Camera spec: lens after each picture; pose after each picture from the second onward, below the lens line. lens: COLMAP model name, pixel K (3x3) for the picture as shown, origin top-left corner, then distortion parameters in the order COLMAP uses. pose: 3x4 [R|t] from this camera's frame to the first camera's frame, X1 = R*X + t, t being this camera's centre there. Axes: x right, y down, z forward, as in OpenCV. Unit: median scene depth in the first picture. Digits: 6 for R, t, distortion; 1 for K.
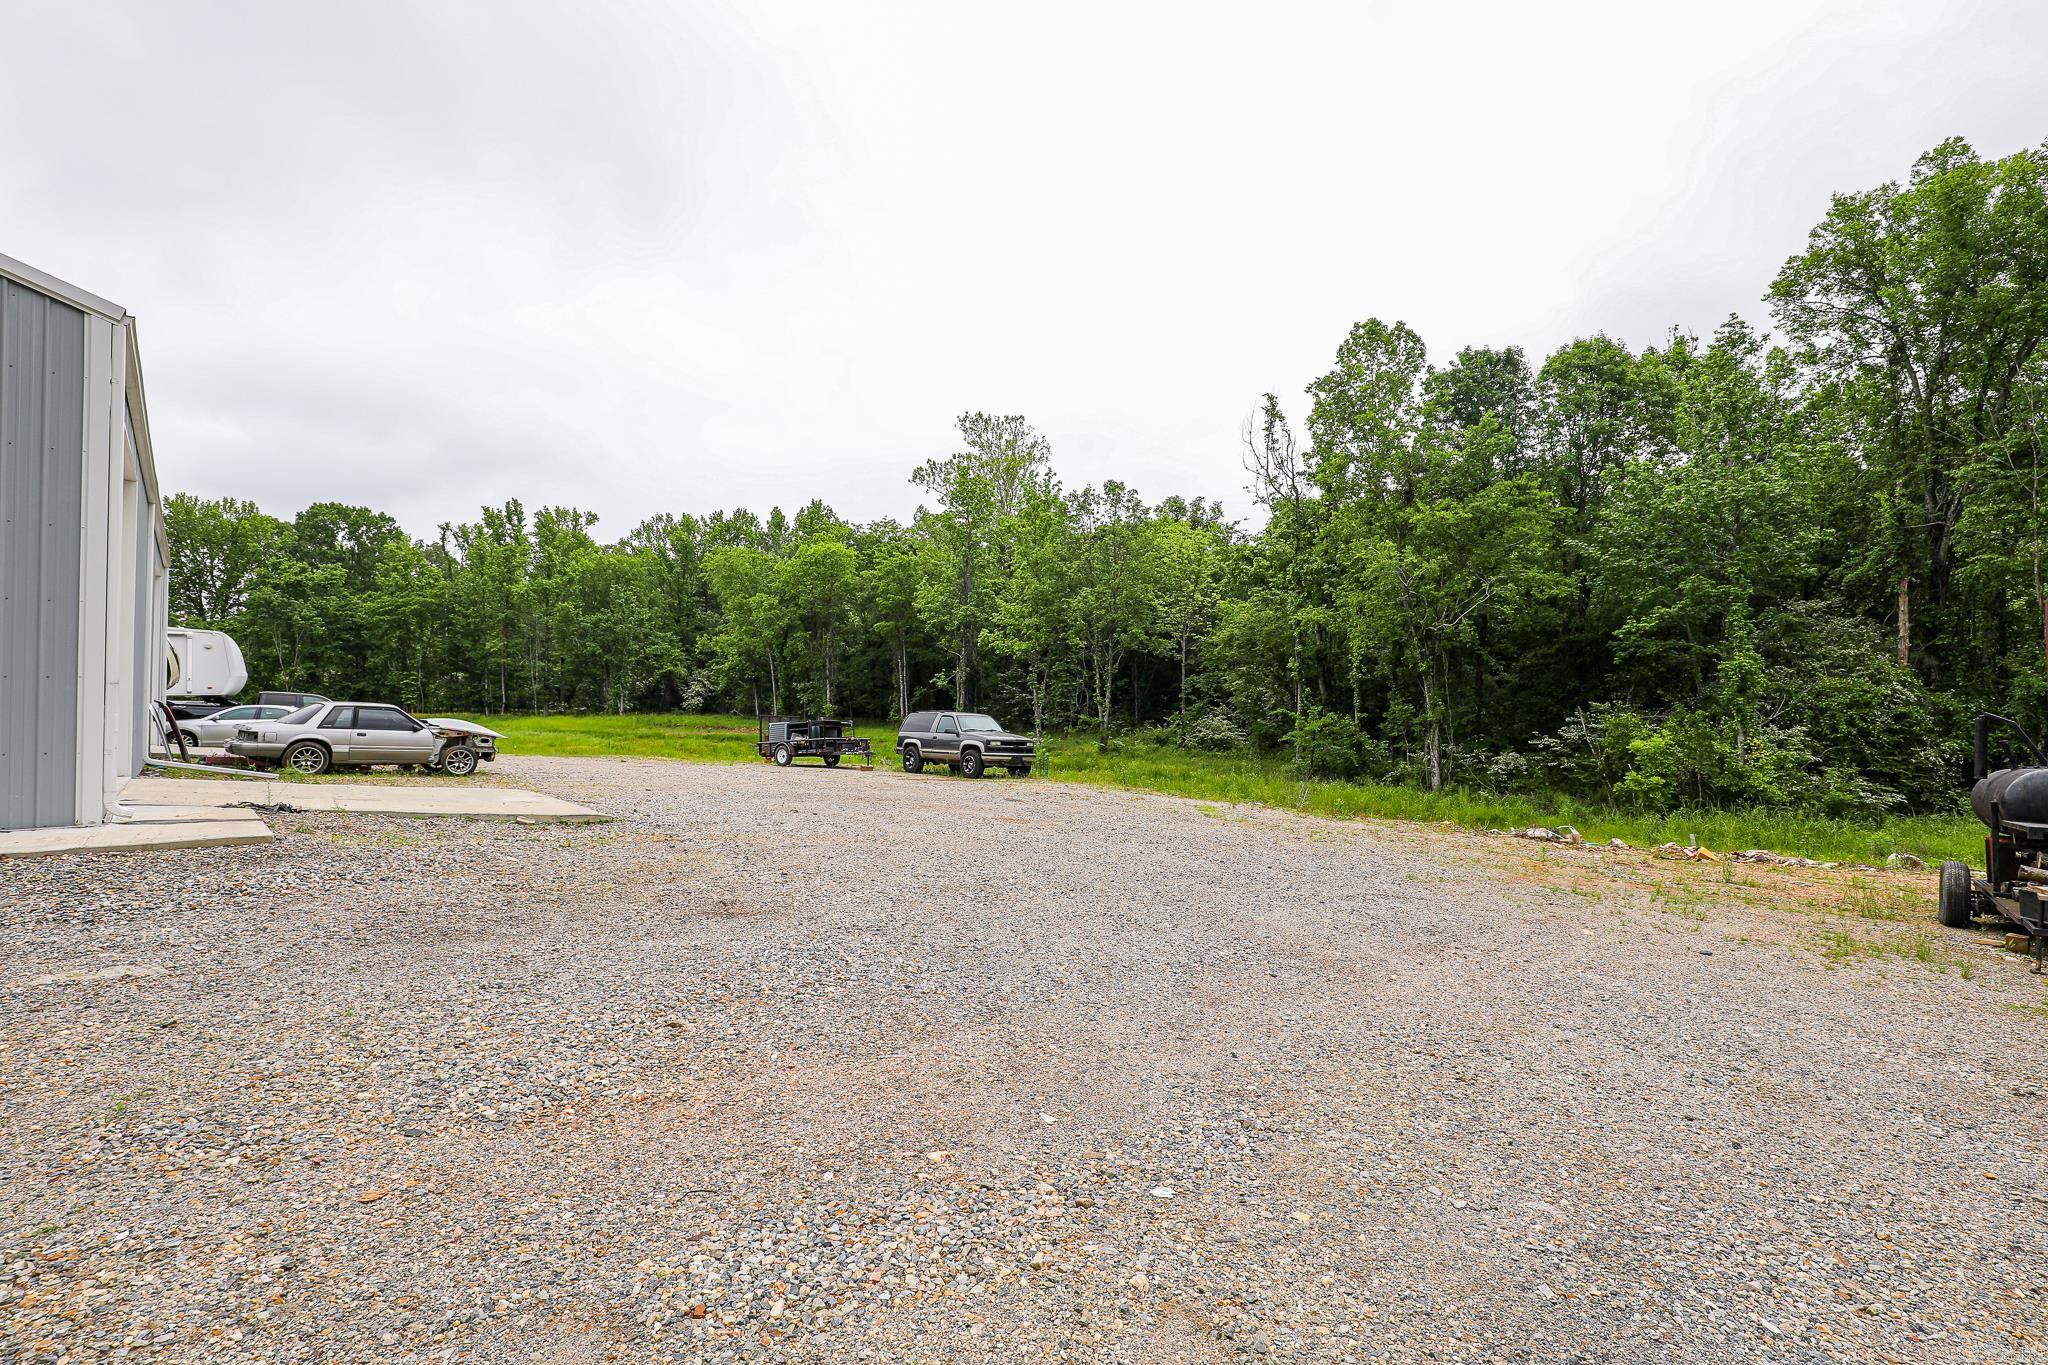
lens RADIAL K [[925.9, 0, 1032.4], [0, 925.9, 688.1], [0, 0, 1]] dist [-0.019748, 0.000256]
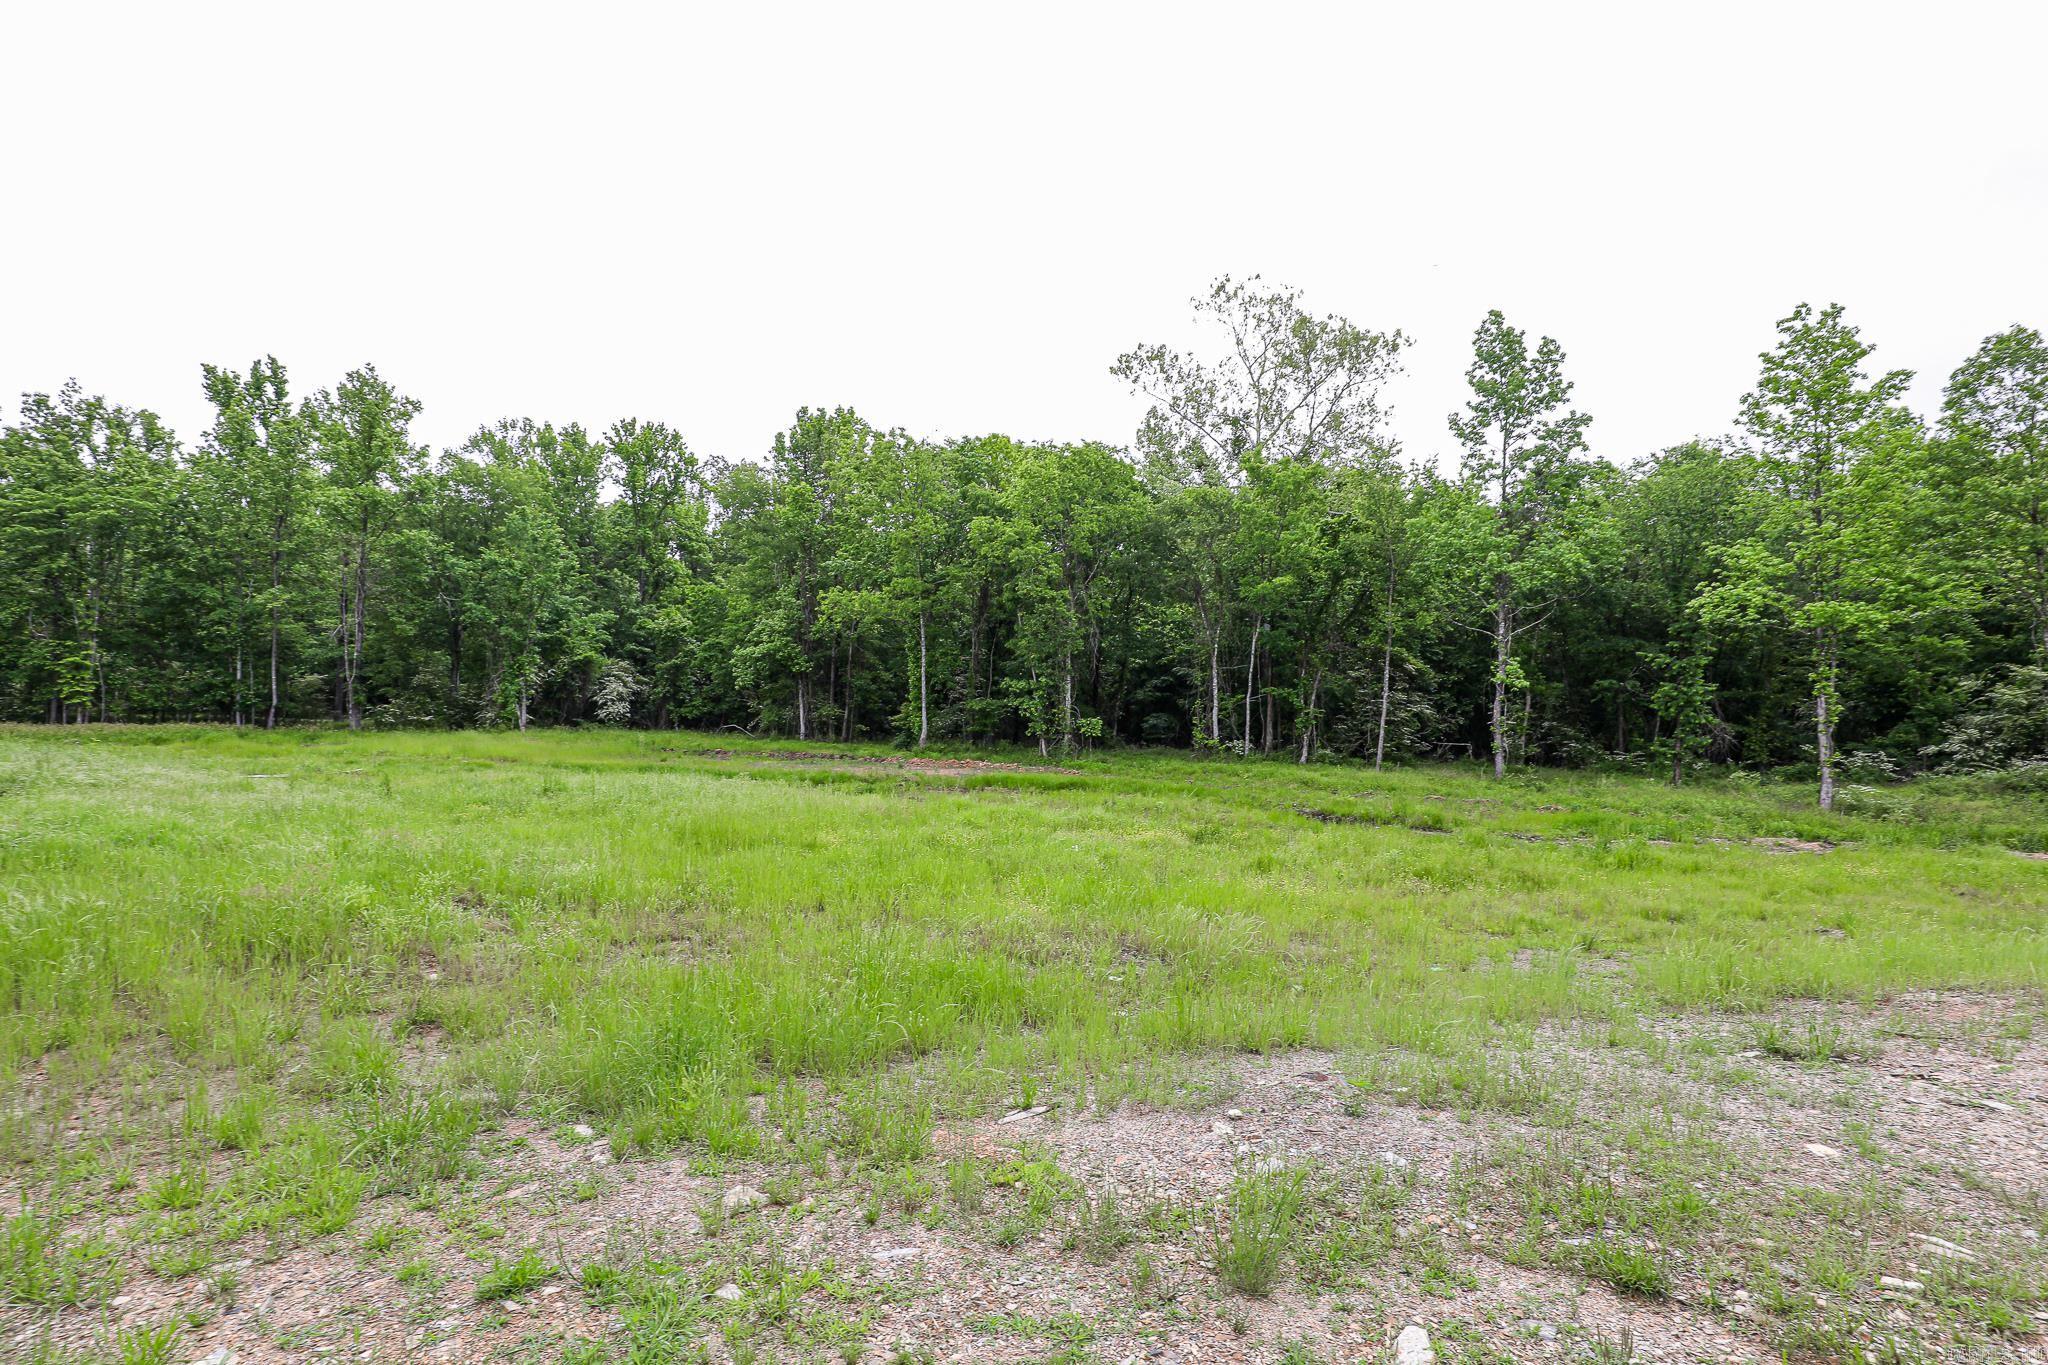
lens RADIAL K [[932.7, 0, 1032.0], [0, 932.7, 687.7], [0, 0, 1]] dist [-0.039997, 0.008420]
pose [[0.946933, 0.023413, 0.320576, -0.332060], [-0.018018, 0.999642, -0.019786, 0.008315], [-0.320925, 0.012960, 0.947016, 0.350337]]
